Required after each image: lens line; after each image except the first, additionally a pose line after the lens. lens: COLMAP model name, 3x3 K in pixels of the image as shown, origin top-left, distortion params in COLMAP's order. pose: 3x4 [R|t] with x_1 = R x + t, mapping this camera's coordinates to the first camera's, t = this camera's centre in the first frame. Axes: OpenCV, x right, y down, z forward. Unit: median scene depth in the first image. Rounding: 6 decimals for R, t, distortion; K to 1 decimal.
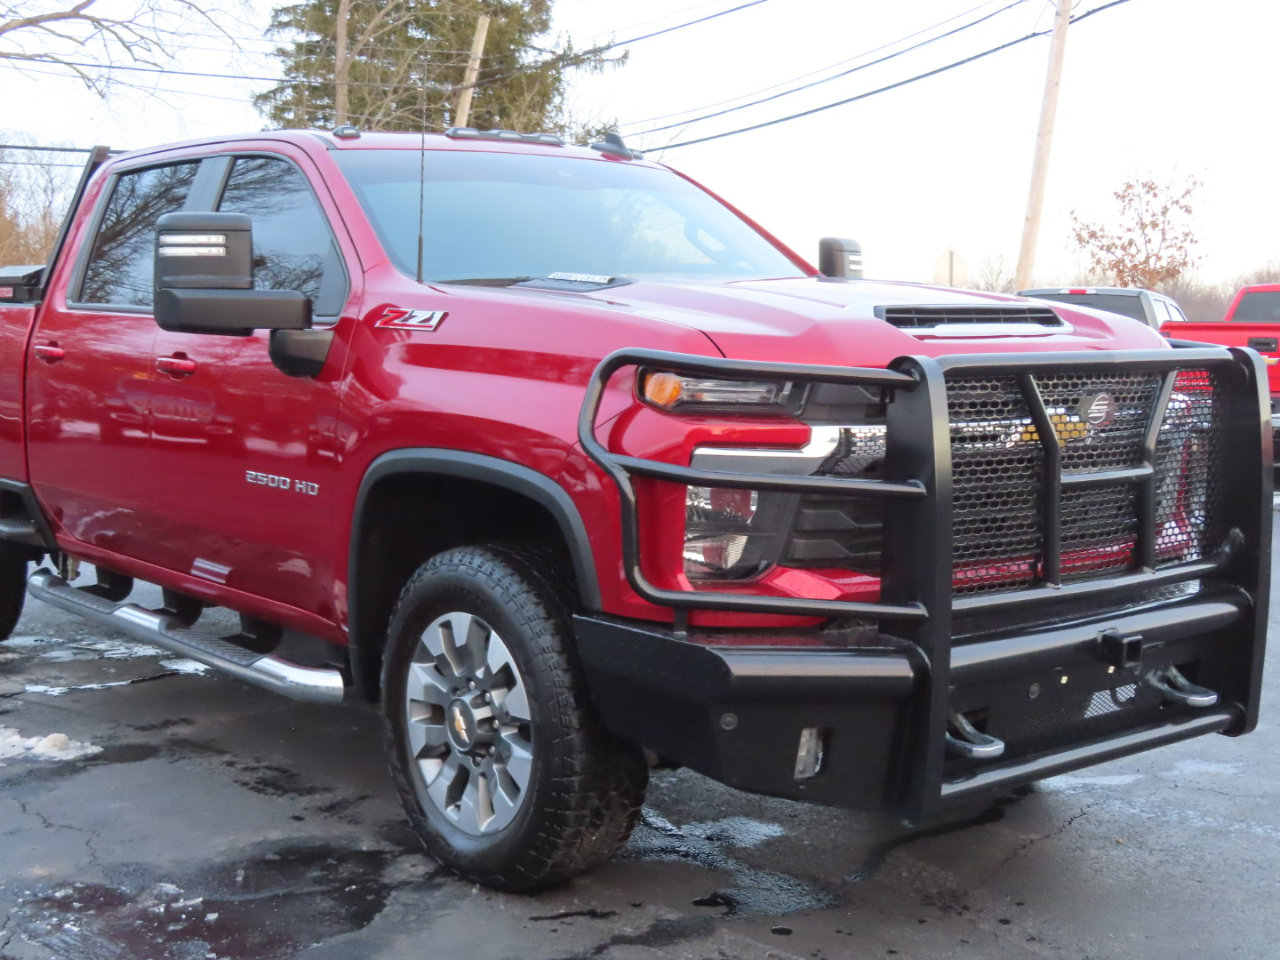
lens RADIAL K [[1709.0, 0, 640.0], [0, 1709.0, 480.0], [0, 0, 1]] dist [-0.012060, 0.009612]
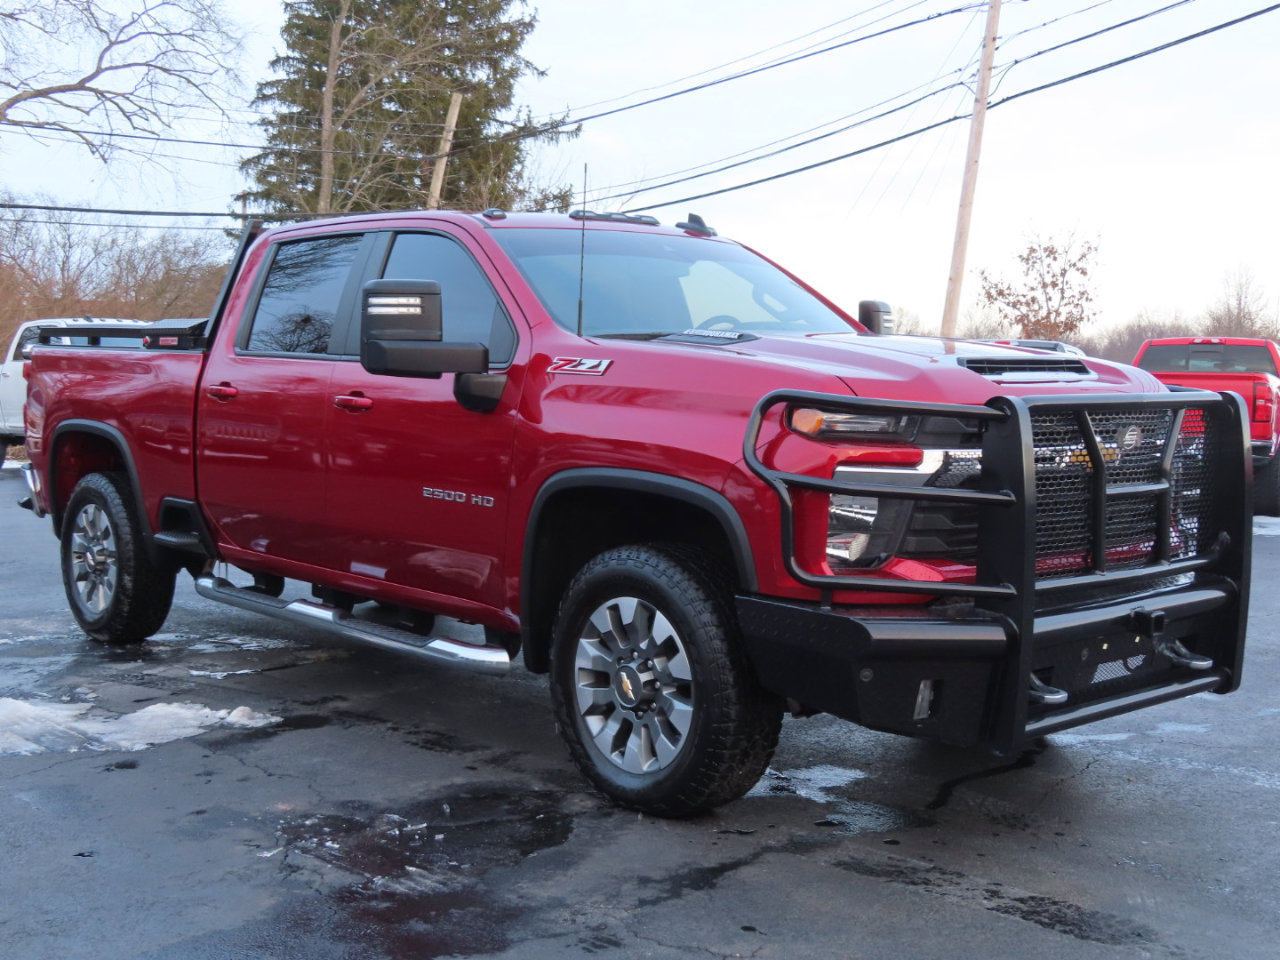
lens RADIAL K [[1564.7, 0, 640.0], [0, 1564.7, 480.0], [0, 0, 1]] dist [-0.032357, 0.007033]
pose [[0.999058, 0.002007, 0.043341, -0.141234], [-0.001118, 0.999789, -0.020522, 0.013856], [-0.043373, 0.020454, 0.998850, -0.154565]]
